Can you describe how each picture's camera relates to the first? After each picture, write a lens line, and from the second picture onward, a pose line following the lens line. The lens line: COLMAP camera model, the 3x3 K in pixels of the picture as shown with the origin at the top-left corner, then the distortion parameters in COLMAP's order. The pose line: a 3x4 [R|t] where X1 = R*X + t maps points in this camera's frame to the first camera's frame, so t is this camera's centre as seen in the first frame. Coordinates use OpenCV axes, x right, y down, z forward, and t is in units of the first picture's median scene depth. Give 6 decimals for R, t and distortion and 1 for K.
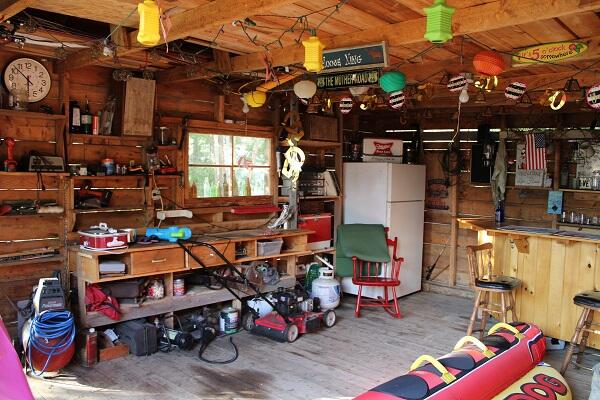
lens RADIAL K [[513.0, 0, 301.5], [0, 513.0, 202.4], [0, 0, 1]] dist [-0.082629, 0.012406]
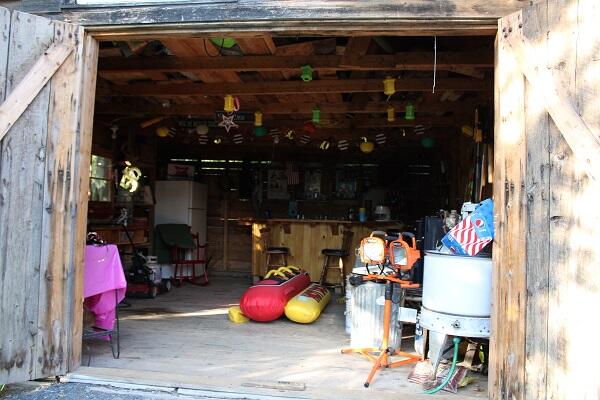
lens RADIAL K [[513.0, 0, 299.9], [0, 513.0, 198.3], [0, 0, 1]] dist [-0.082629, 0.012406]
pose [[0.827123, 0.017271, 0.561756, -0.383983], [0.028583, 0.996942, -0.072736, 0.084876], [-0.561294, 0.076218, 0.824100, -0.347203]]
